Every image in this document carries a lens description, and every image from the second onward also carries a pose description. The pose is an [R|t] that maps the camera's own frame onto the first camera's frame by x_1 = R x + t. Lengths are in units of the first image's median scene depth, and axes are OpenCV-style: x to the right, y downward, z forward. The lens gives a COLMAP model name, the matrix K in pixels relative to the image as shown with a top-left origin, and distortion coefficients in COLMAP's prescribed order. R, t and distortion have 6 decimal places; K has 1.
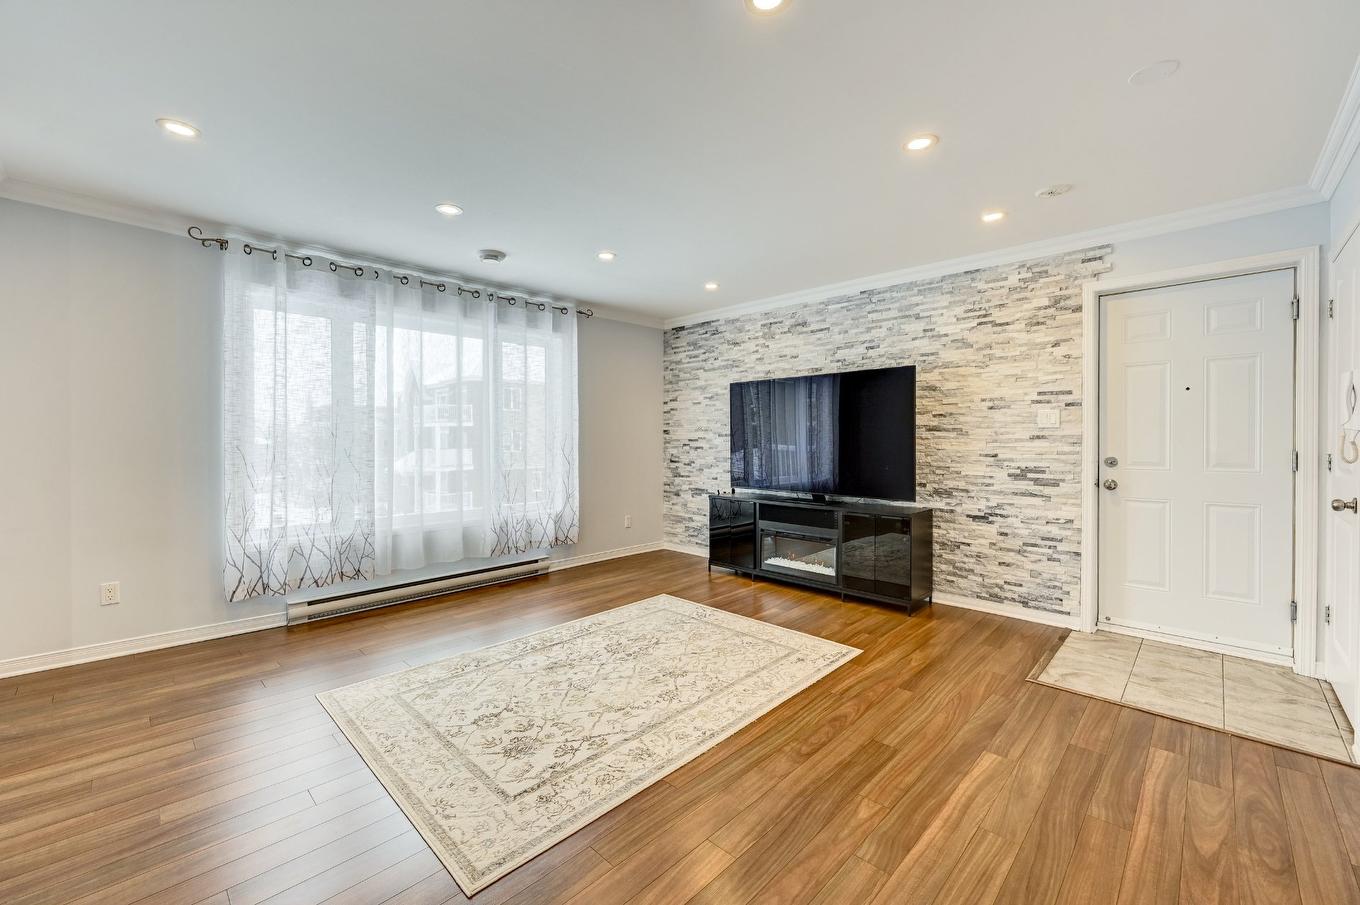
lens RADIAL K [[547.0, 0, 673.3], [0, 547.0, 446.6], [0, 0, 1]] dist [-0.002196, 0.000086]
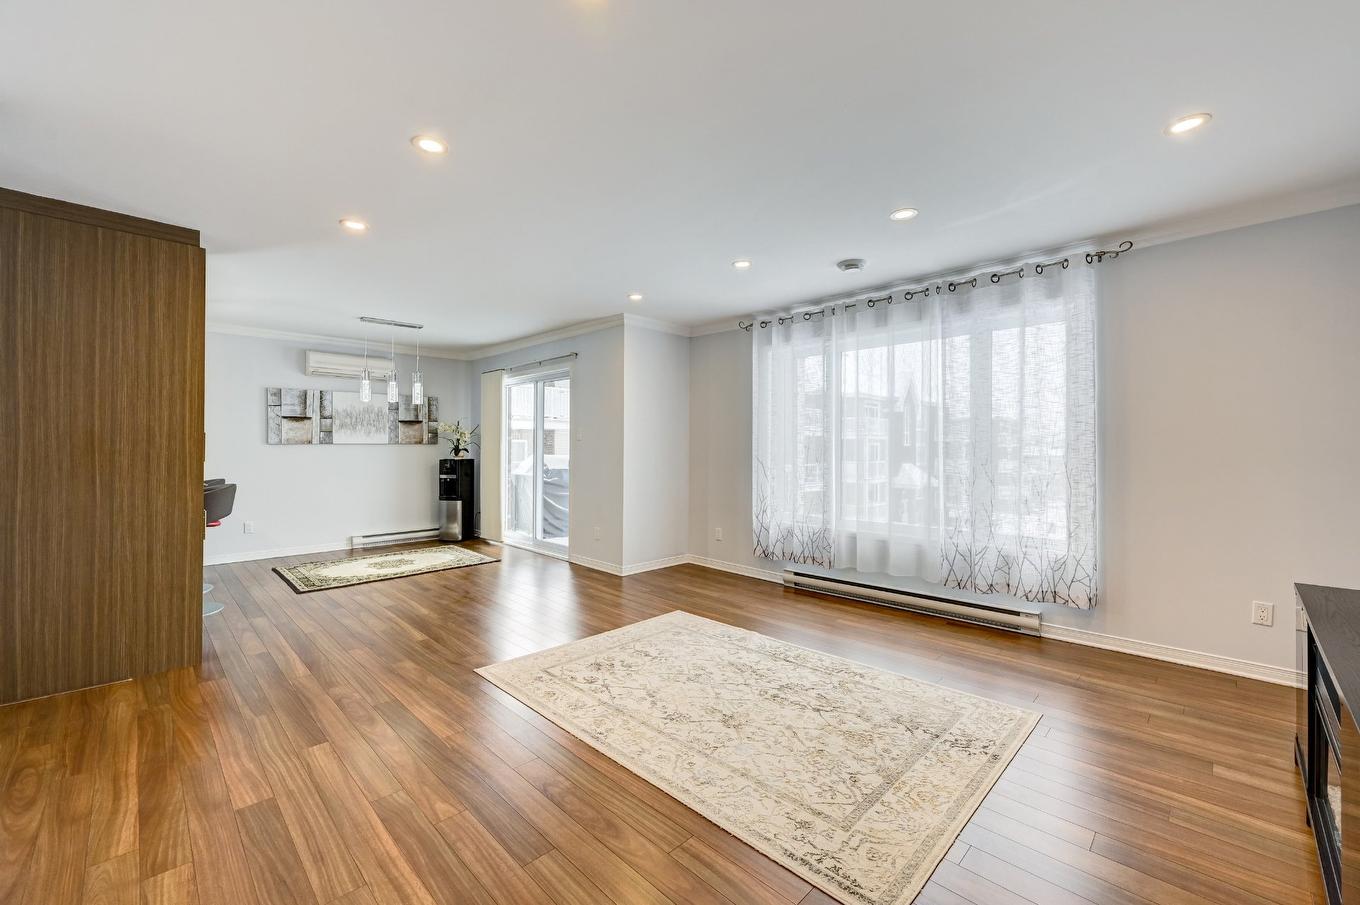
lens RADIAL K [[552.8, 0, 672.6], [0, 552.8, 461.6], [0, 0, 1]] dist [0.000423, 0.000054]
pose [[-0.017573, 0.021466, -0.999615, 0.659861], [-0.013090, 0.999679, 0.021698, -0.012621], [0.999760, 0.013466, -0.017286, 0.688324]]
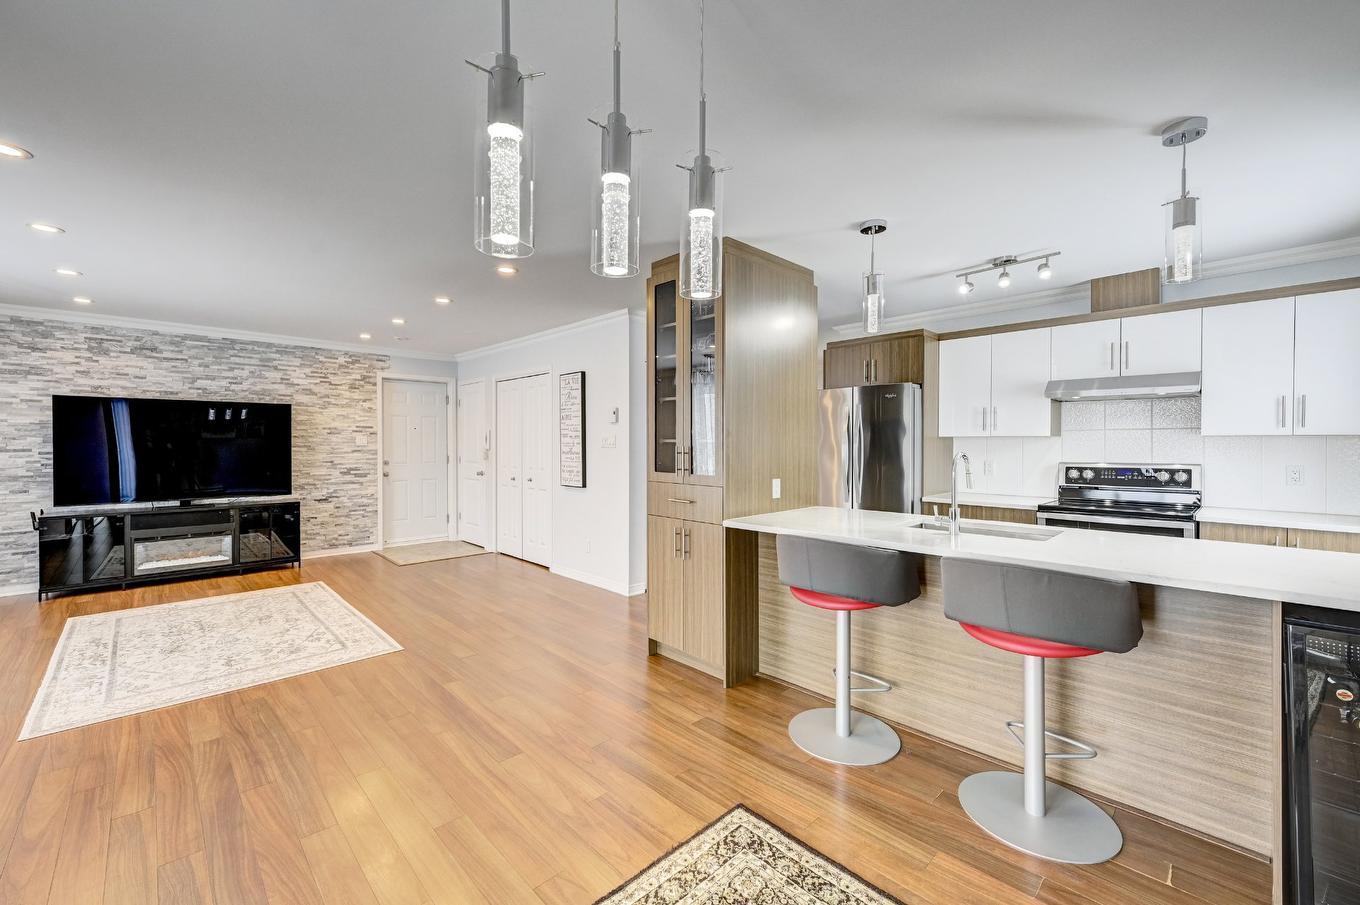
lens RADIAL K [[547.0, 0, 673.3], [0, 547.0, 446.6], [0, 0, 1]] dist [-0.002196, 0.000086]
pose [[0.035682, -0.008141, 0.999330, -1.060438], [0.010989, 0.999910, 0.007754, -0.032035], [-0.999303, 0.010705, 0.035768, -0.112912]]
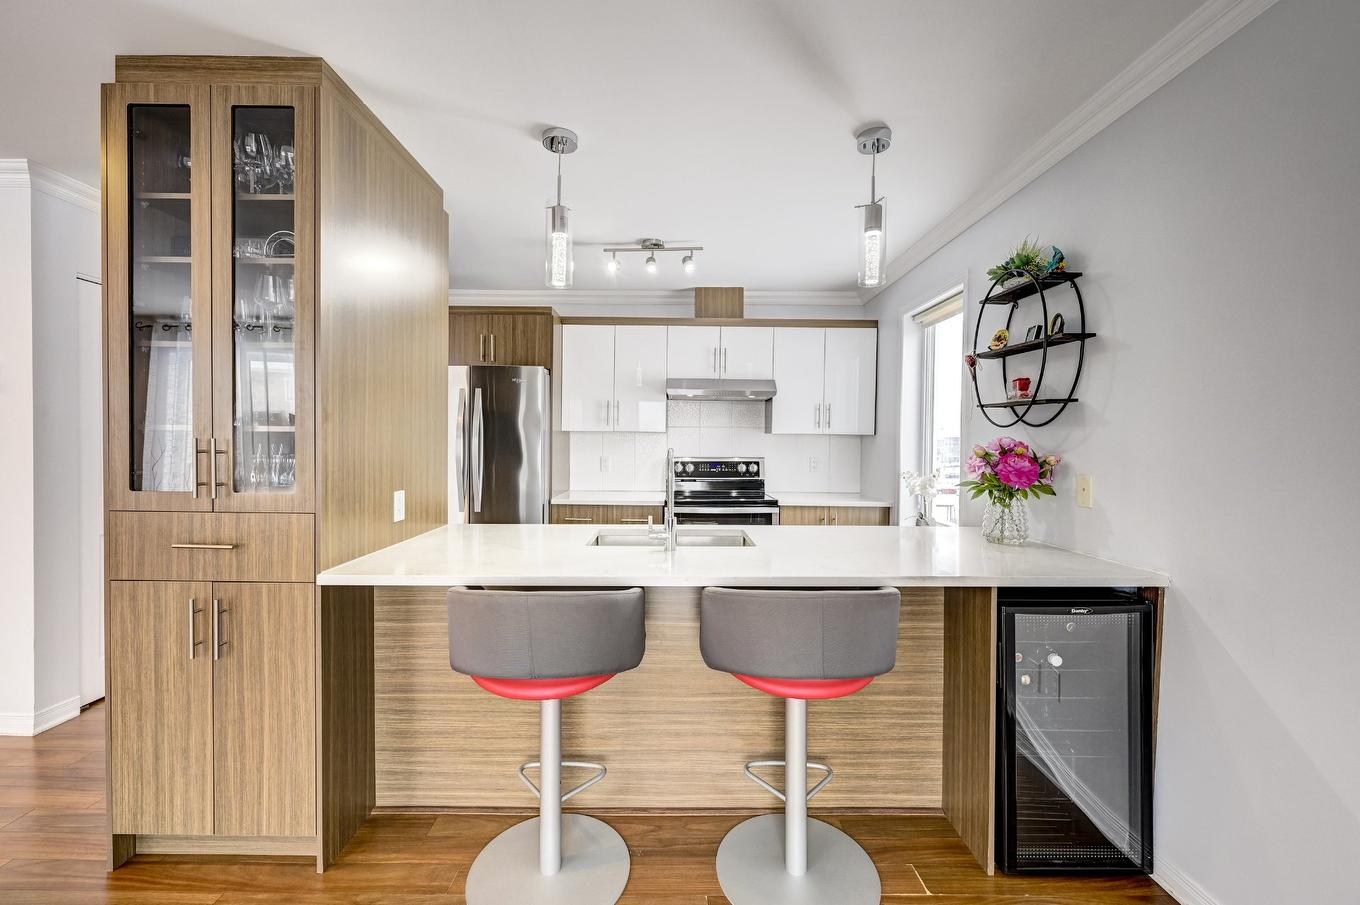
lens RADIAL K [[547.6, 0, 676.3], [0, 547.6, 448.8], [0, 0, 1]] dist [-0.001887, 0.000073]
pose [[-0.696549, -0.019276, 0.717250, -0.785301], [-0.002636, 0.999701, 0.024307, -0.029102], [-0.717505, 0.015041, -0.696391, -0.061025]]
